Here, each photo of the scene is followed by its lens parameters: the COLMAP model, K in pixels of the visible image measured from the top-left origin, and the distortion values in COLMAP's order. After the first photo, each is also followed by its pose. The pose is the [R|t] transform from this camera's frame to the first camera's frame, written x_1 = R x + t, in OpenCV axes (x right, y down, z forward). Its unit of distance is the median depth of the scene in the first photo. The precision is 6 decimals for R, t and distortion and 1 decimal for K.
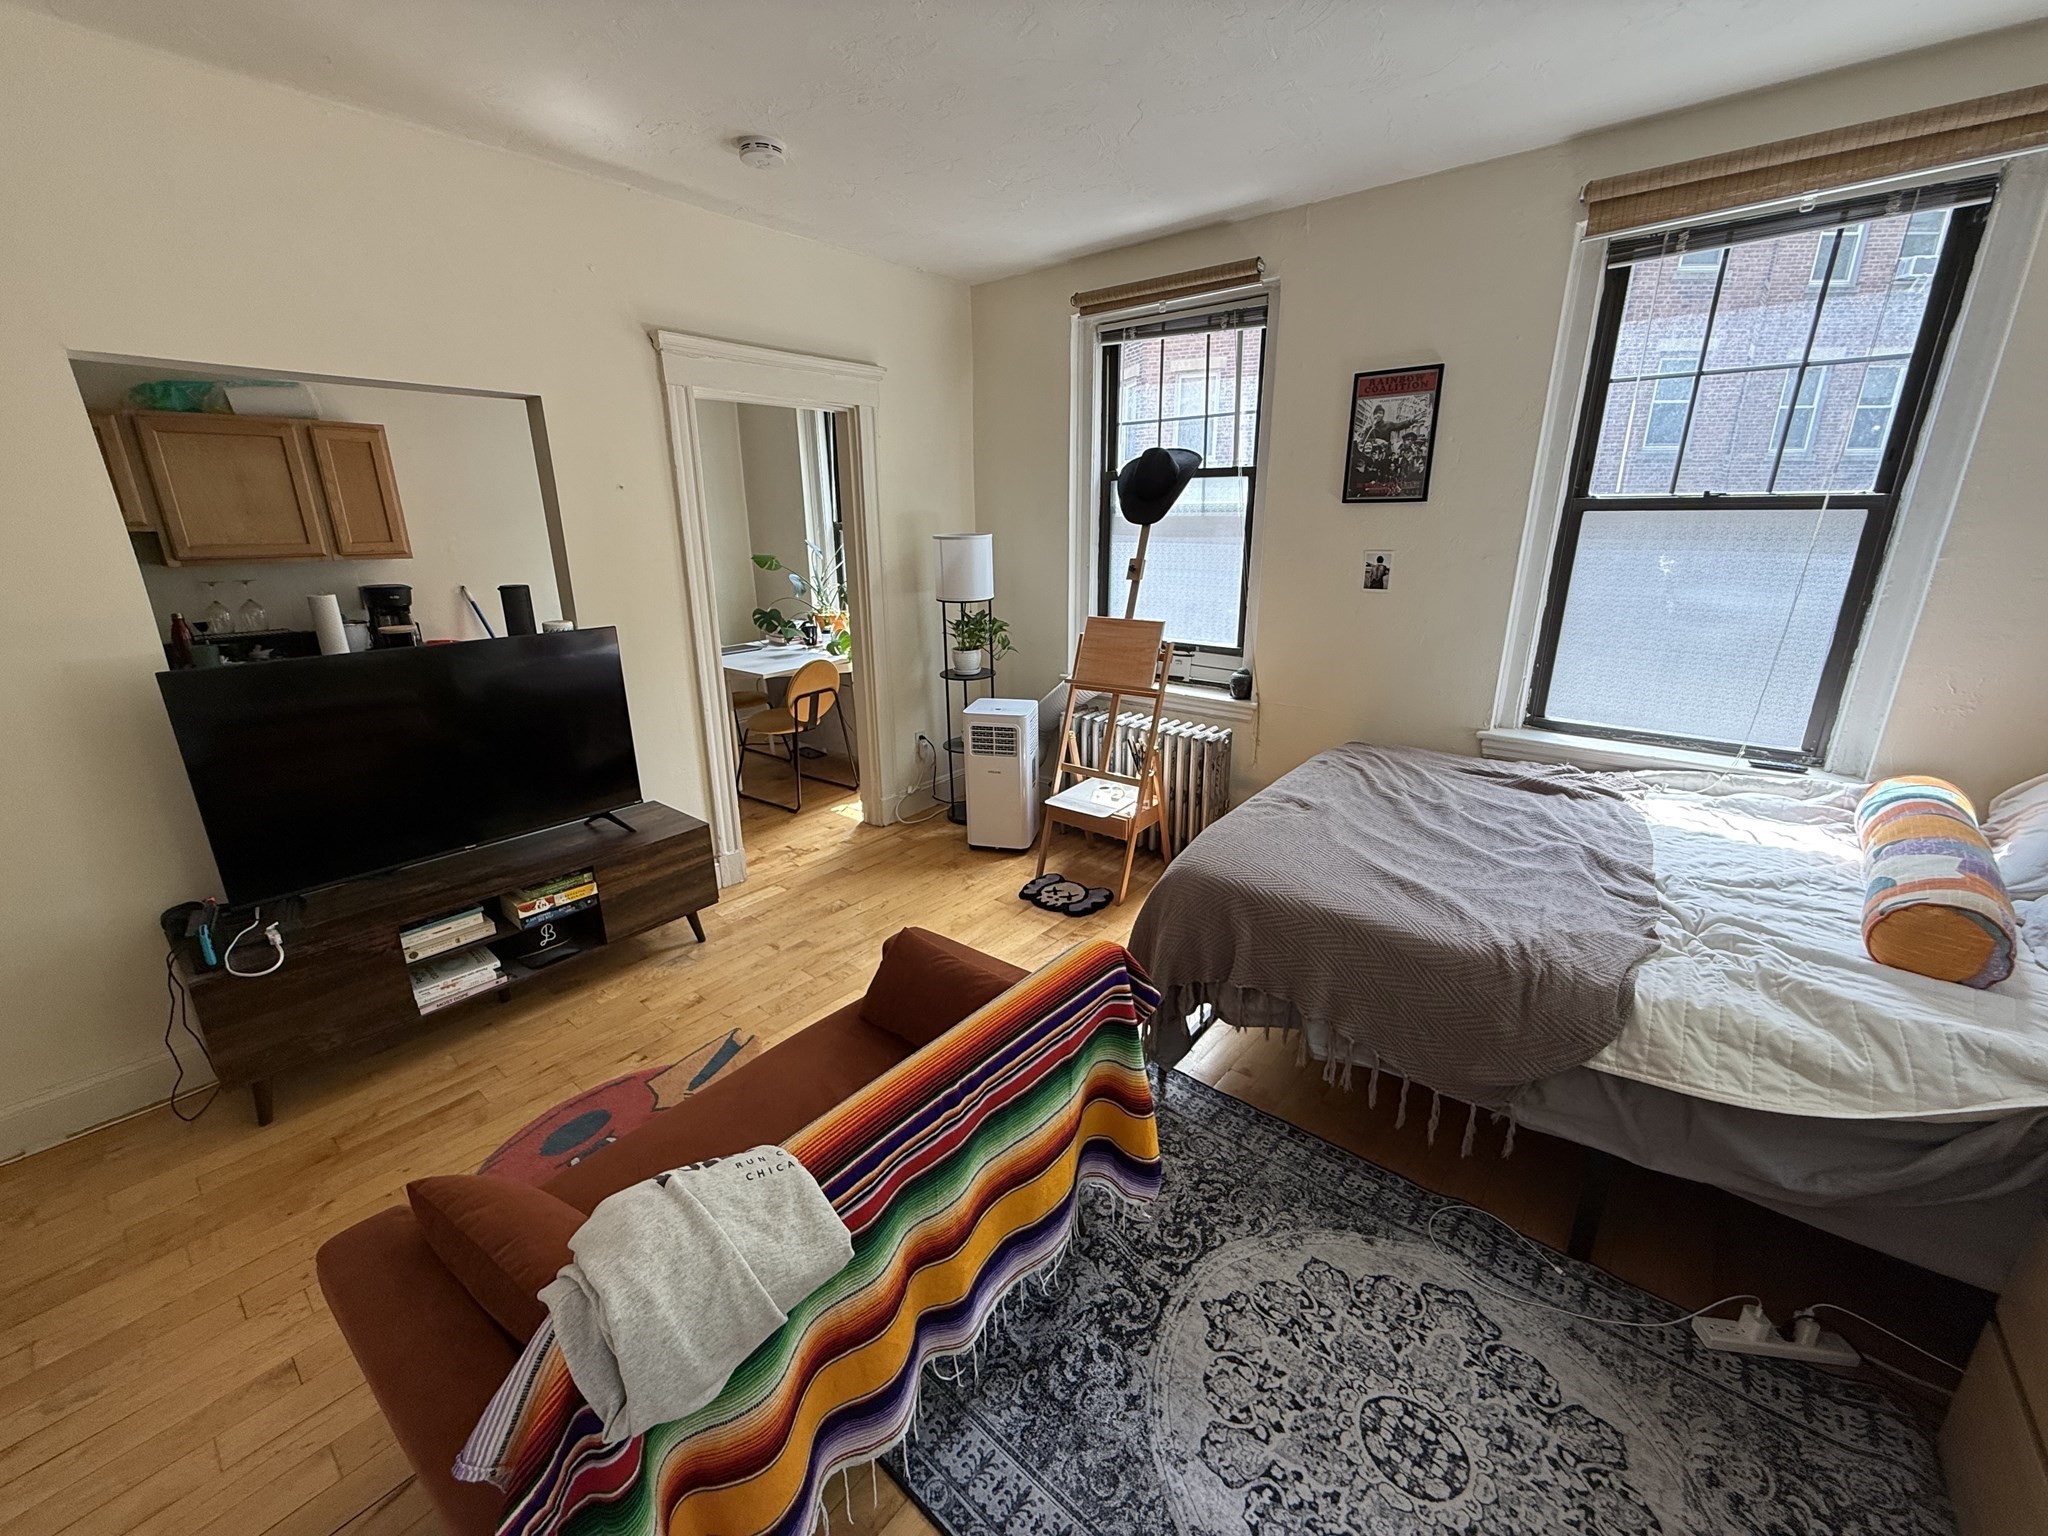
lens RADIAL K [[819.8, 0, 1019.8], [0, 819.8, 766.2], [0, 0, 1]] dist [-0.000677, 0.000526]
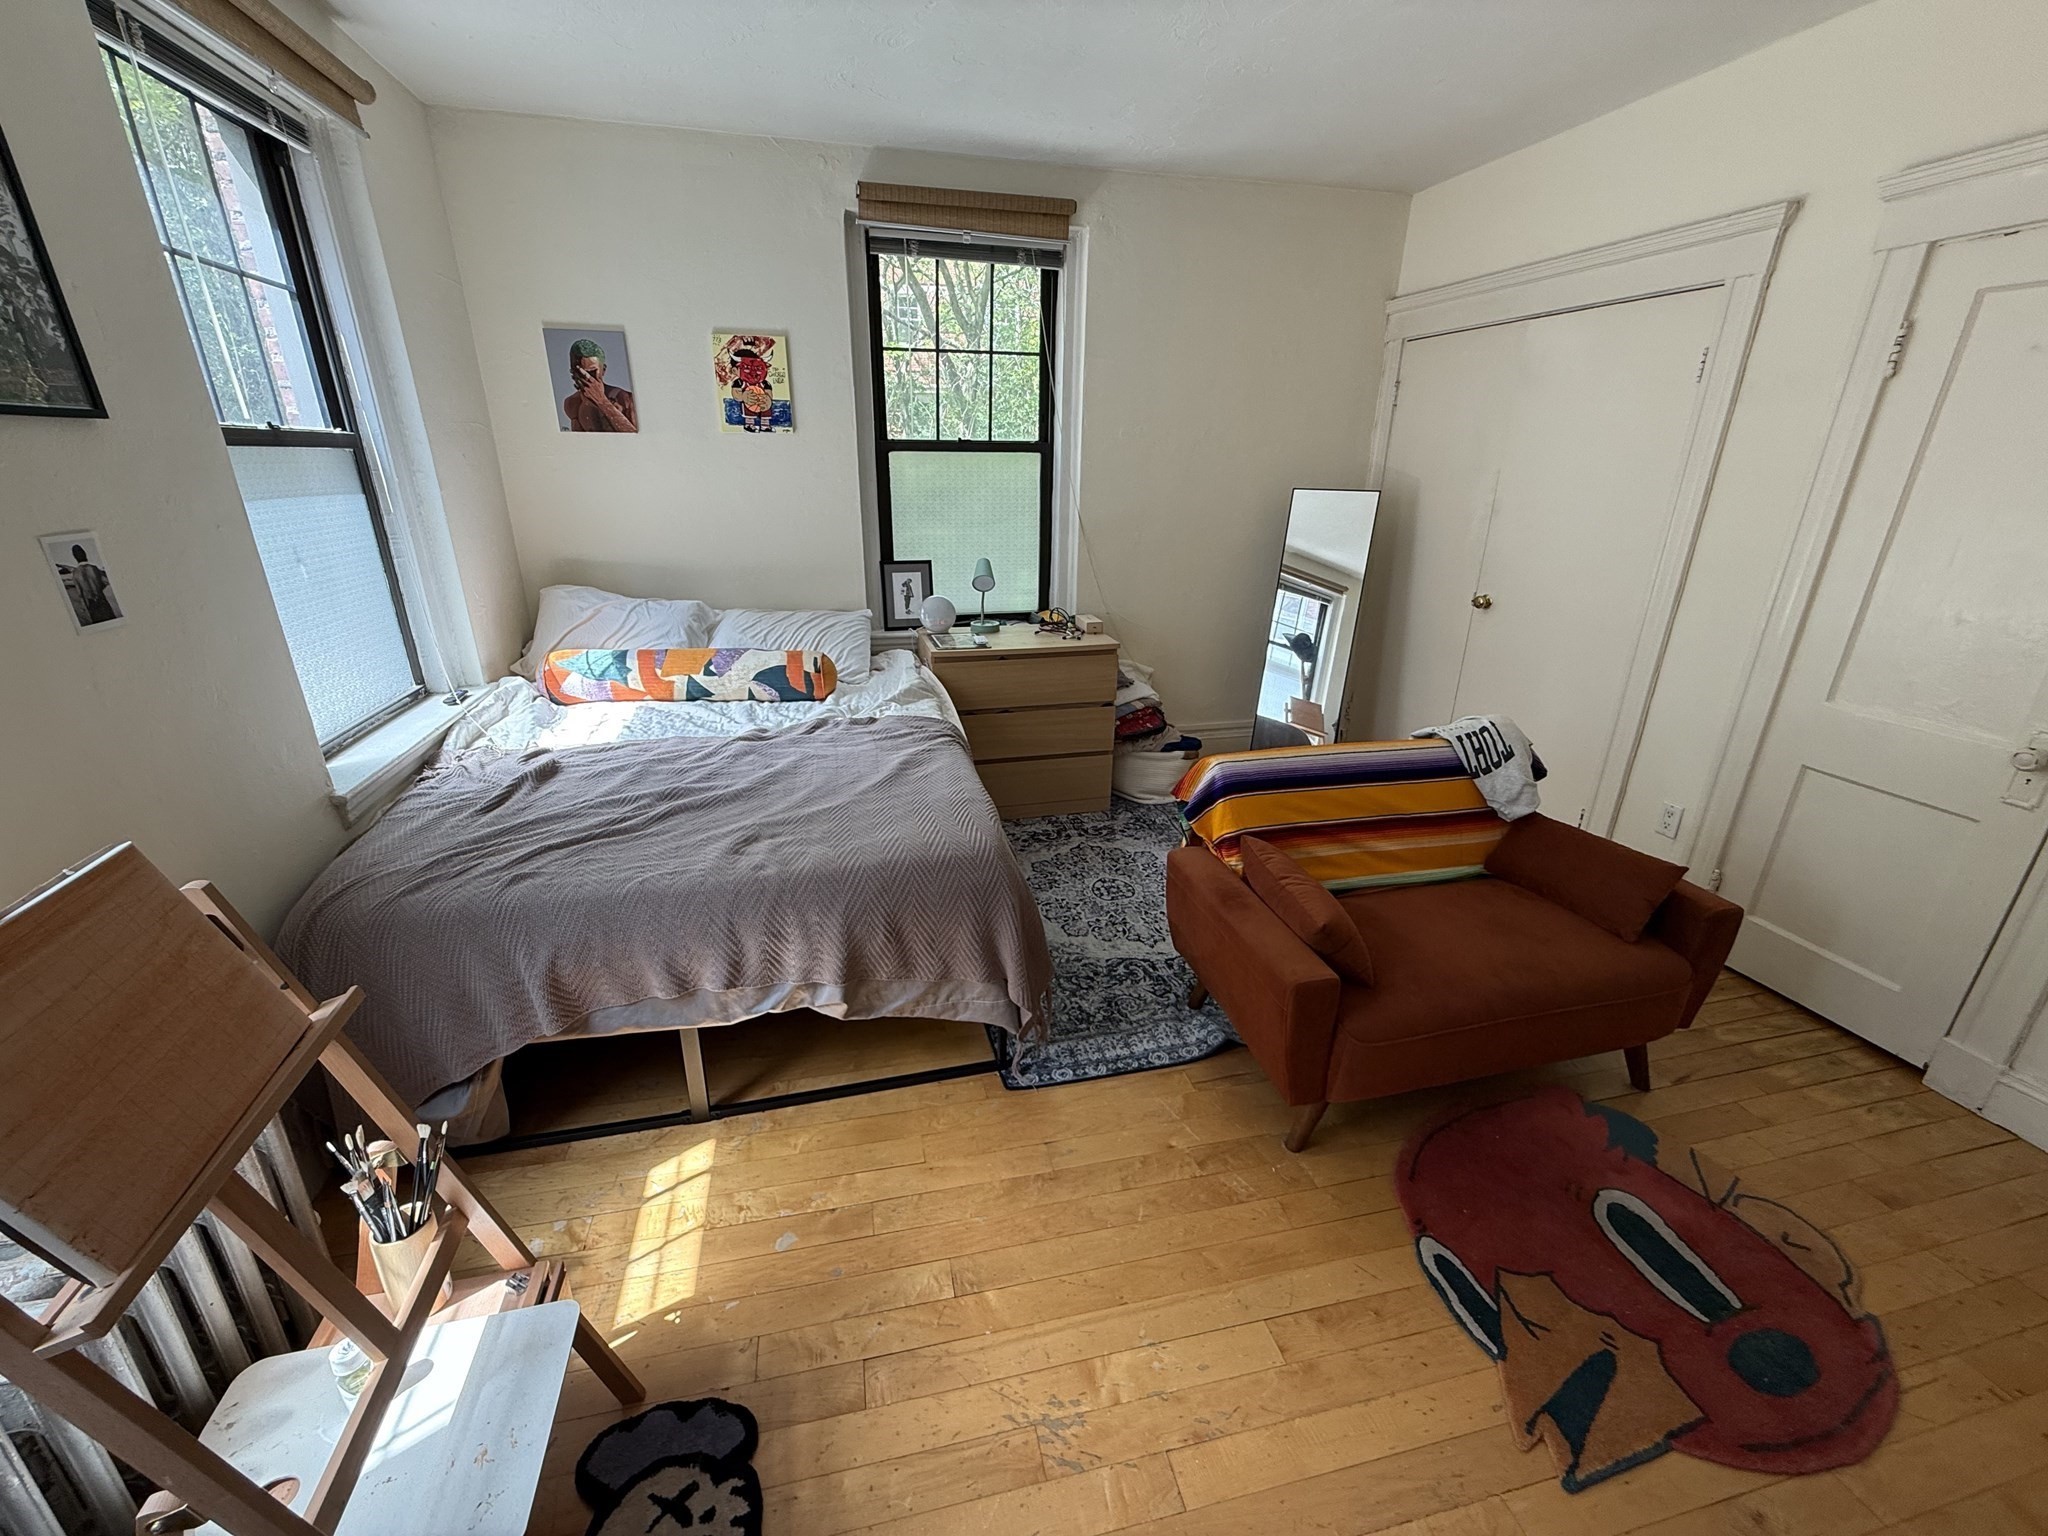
lens RADIAL K [[819.8, 0, 1019.8], [0, 819.8, 766.2], [0, 0, 1]] dist [-0.000677, 0.000526]
pose [[-0.798984, -0.207571, 0.564393, -0.228500], [0.178716, 0.814173, 0.552433, -0.325010], [-0.574183, 0.542251, -0.613415, 1.089366]]
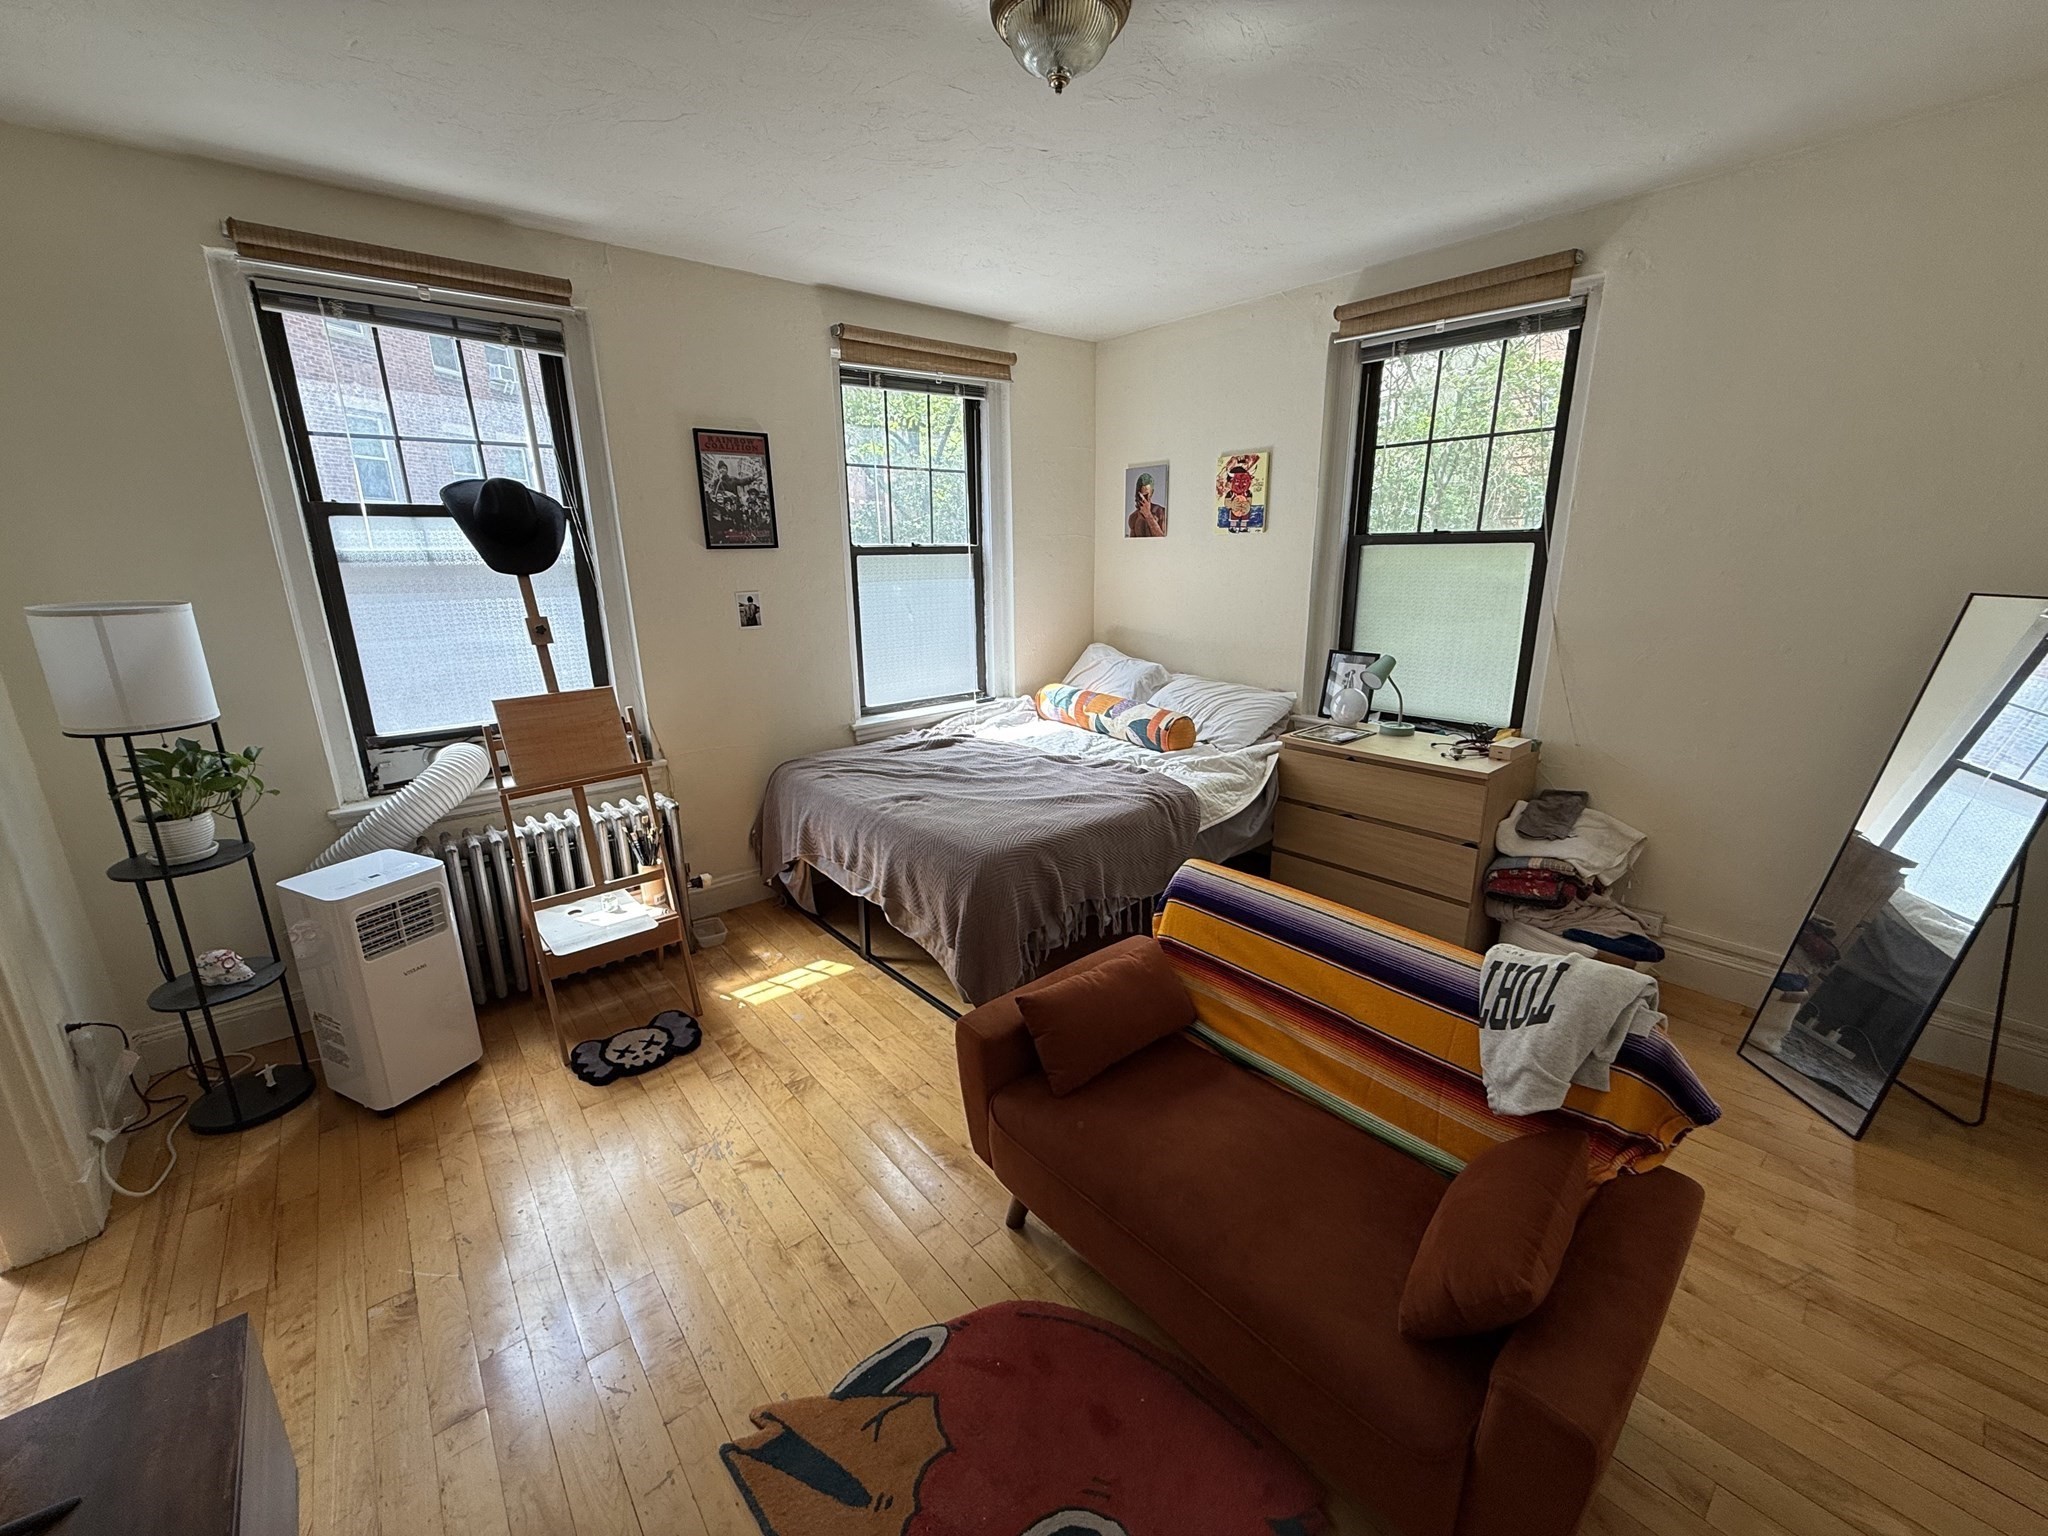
lens RADIAL K [[819.8, 0, 1019.8], [0, 819.8, 766.2], [0, 0, 1]] dist [-0.000677, 0.000526]
pose [[0.178057, -0.243463, 0.953426, -0.632487], [0.304373, 0.935020, 0.181920, -0.138540], [-0.935763, 0.257805, 0.240590, 0.472675]]
